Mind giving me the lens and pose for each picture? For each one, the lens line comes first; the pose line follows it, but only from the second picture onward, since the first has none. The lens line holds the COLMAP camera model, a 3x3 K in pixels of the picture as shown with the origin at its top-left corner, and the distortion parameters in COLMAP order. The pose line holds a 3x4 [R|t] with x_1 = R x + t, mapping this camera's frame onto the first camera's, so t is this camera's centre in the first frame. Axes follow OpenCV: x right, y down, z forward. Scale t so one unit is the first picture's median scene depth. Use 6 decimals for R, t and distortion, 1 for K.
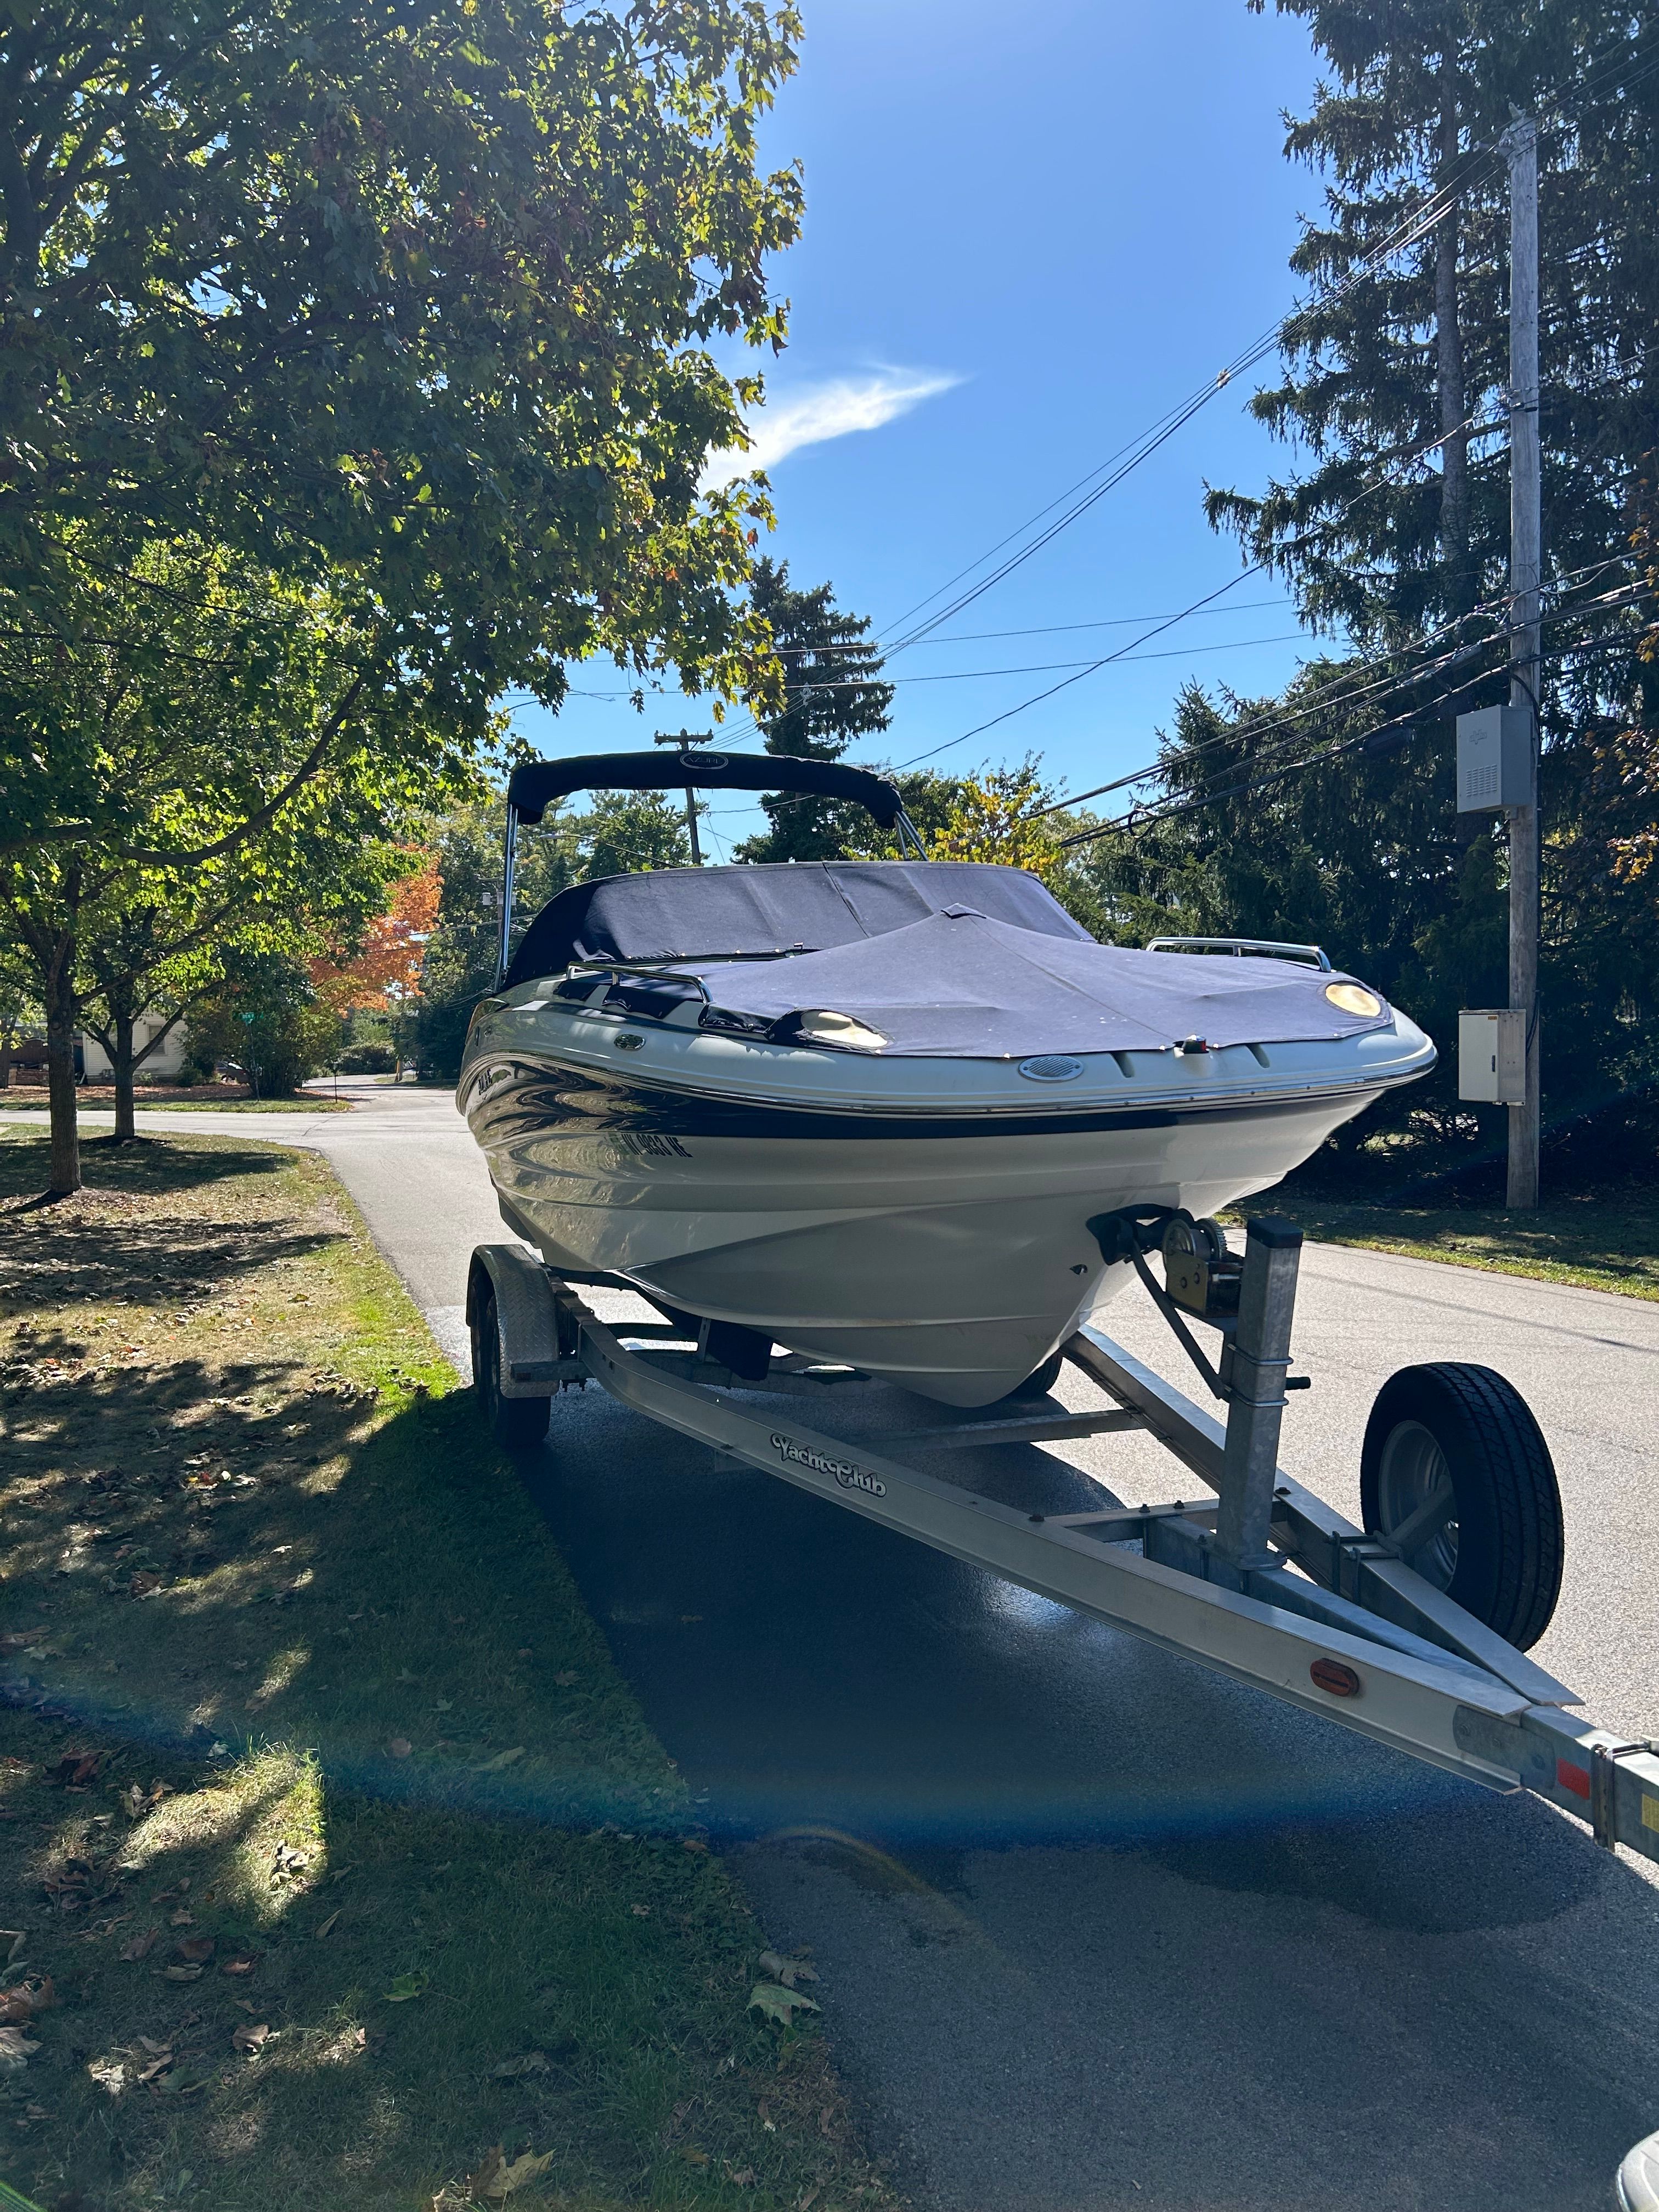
lens RADIAL K [[1679.1, 0, 830.2], [0, 1679.1, 1123.2], [0, 0, 1]] dist [0.040239, -0.047526]
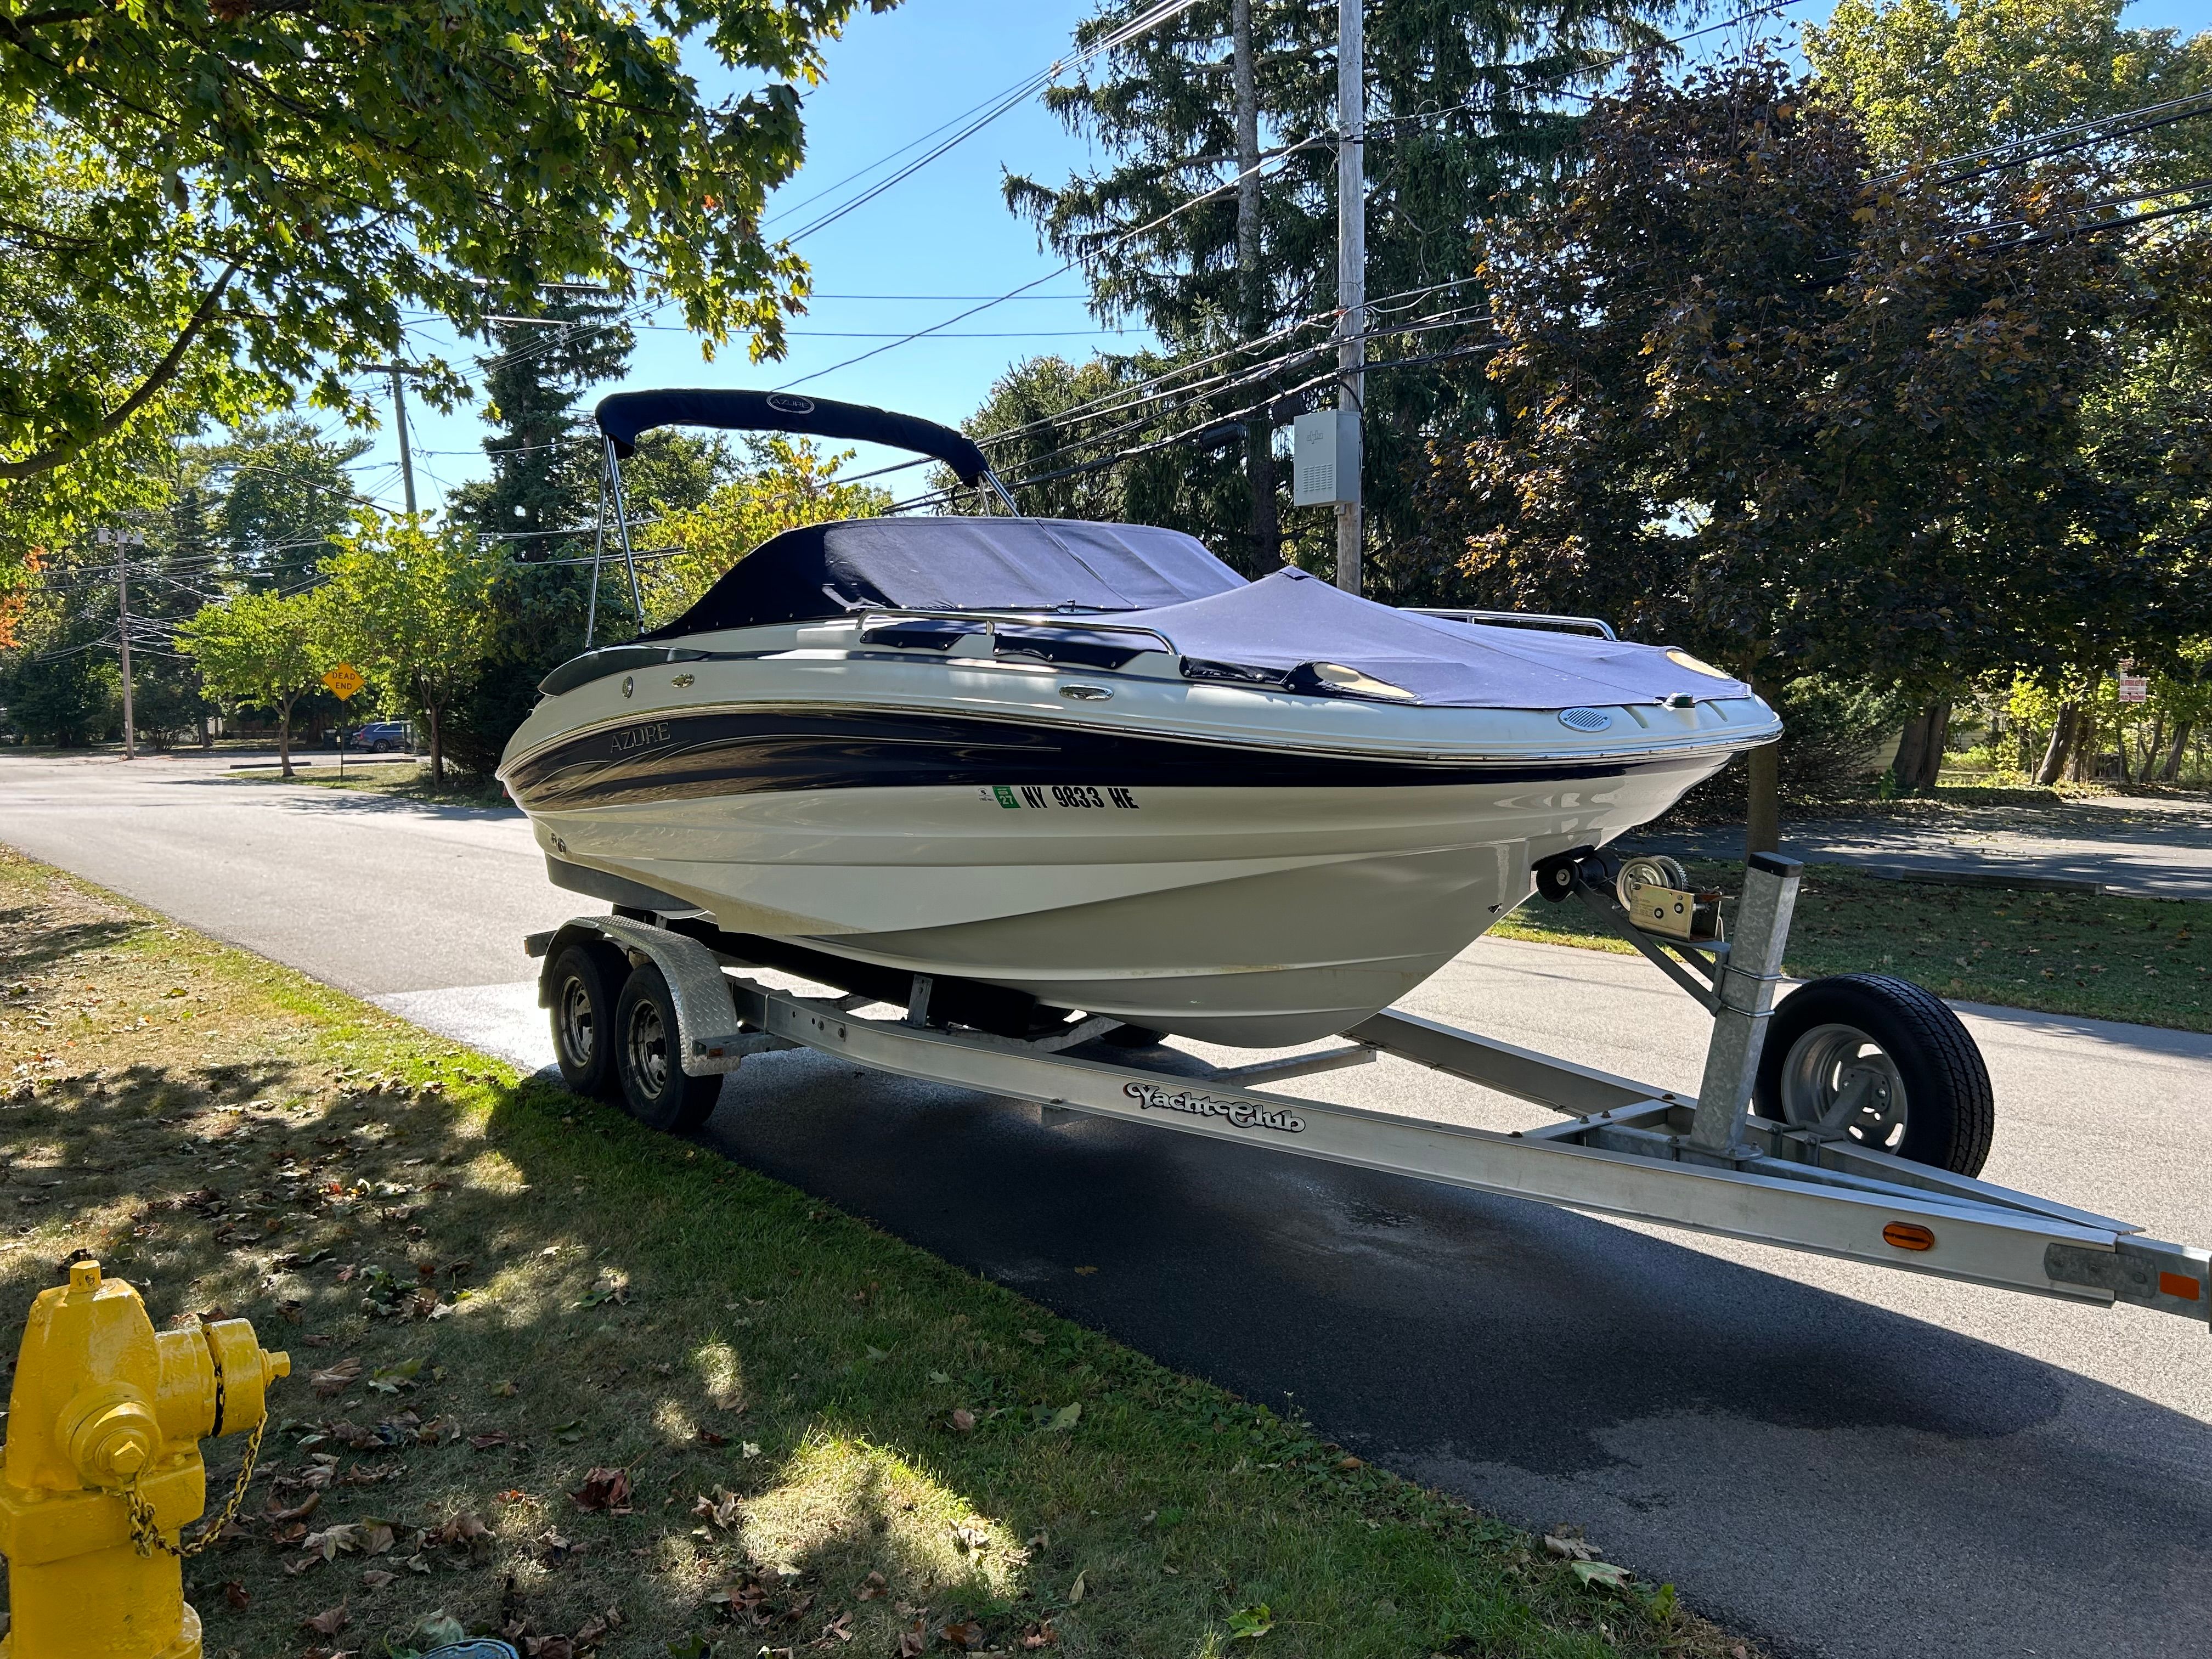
lens RADIAL K [[1679.1, 0, 1169.7], [0, 1679.1, 807.4], [0, 0, 1]] dist [0.040239, -0.047526]
pose [[0.934890, -0.005699, 0.354891, -0.136686], [0.003118, 0.999964, 0.007845, 0.004053], [-0.354923, -0.006227, 0.934875, 0.017608]]
